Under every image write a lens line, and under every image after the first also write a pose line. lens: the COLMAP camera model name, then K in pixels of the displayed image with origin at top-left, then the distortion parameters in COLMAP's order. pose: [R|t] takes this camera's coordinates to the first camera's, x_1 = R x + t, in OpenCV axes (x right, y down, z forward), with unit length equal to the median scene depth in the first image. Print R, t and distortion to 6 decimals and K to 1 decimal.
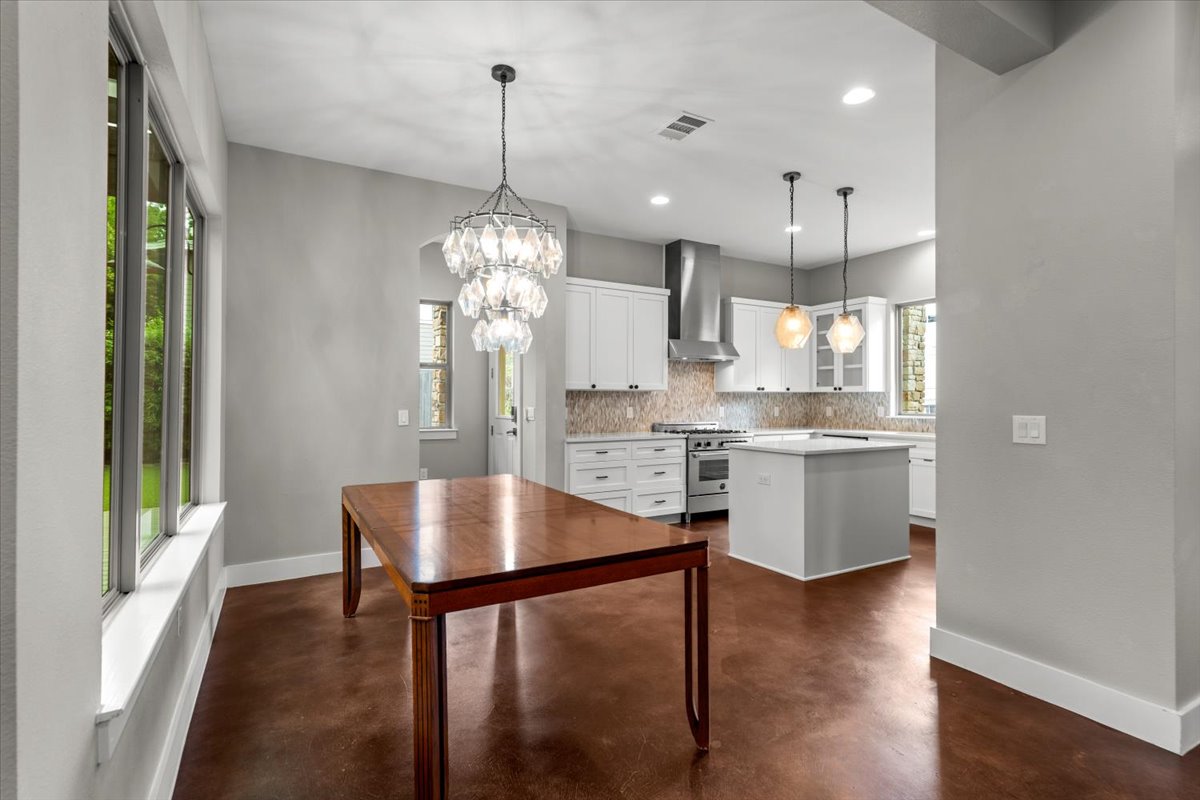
lens RADIAL K [[567.0, 0, 603.6], [0, 567.0, 400.3], [0, 0, 1]] dist [0.010055, -0.001348]
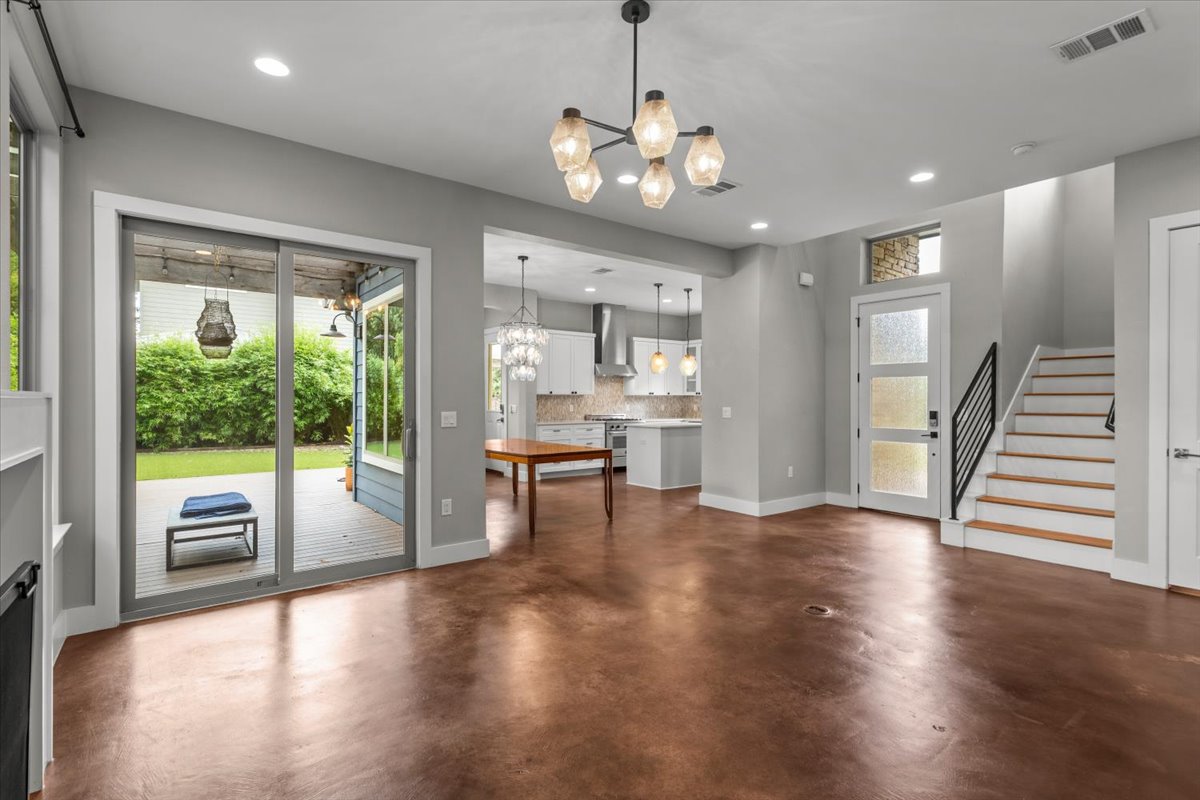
lens RADIAL K [[567.0, 0, 607.6], [0, 567.0, 396.7], [0, 0, 1]] dist [0.010055, -0.001348]
pose [[0.990554, 0.001187, 0.137120, -0.074935], [-0.000787, 0.999995, -0.002975, -0.006533], [-0.137122, 0.002839, 0.990550, -0.639950]]
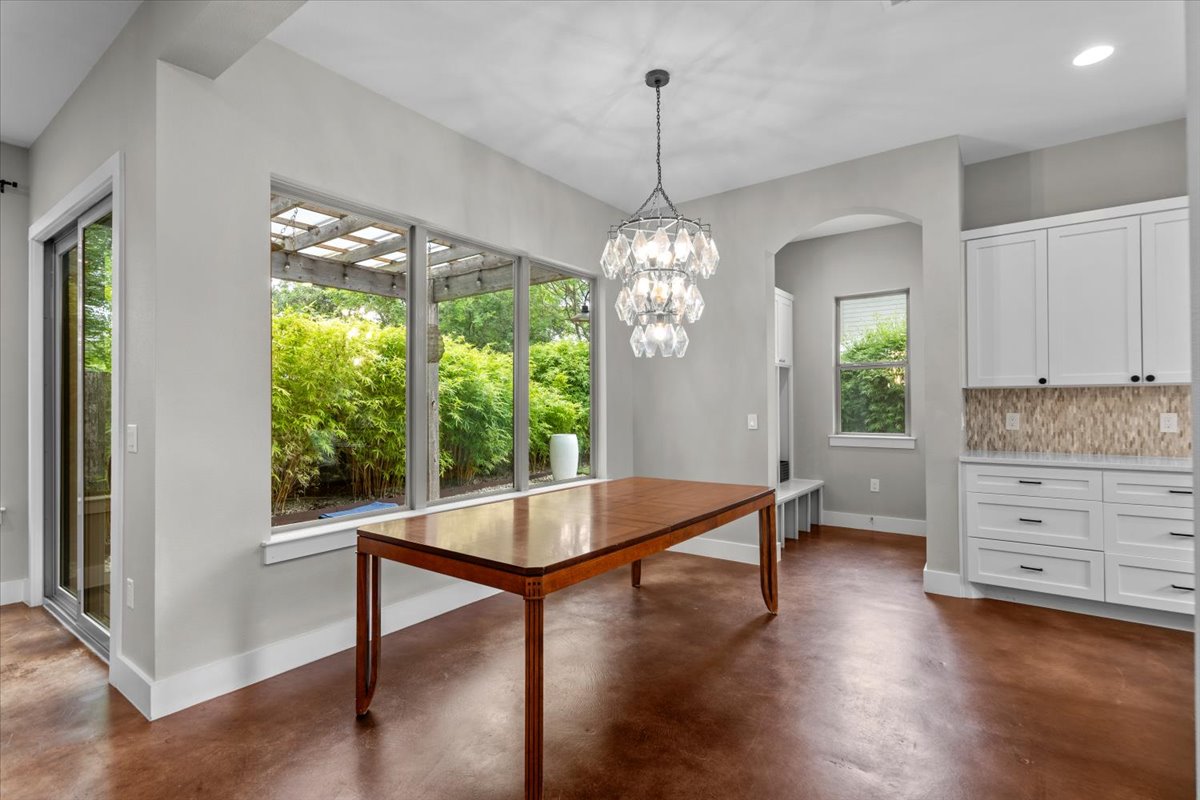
lens RADIAL K [[567.0, 0, 617.6], [0, 567.0, 394.7], [0, 0, 1]] dist [0.010055, -0.001348]
pose [[0.418874, -0.021350, -0.907793, 0.341545], [0.007753, 0.999771, -0.019936, 0.000411], [0.908011, 0.001313, 0.418944, 0.255781]]
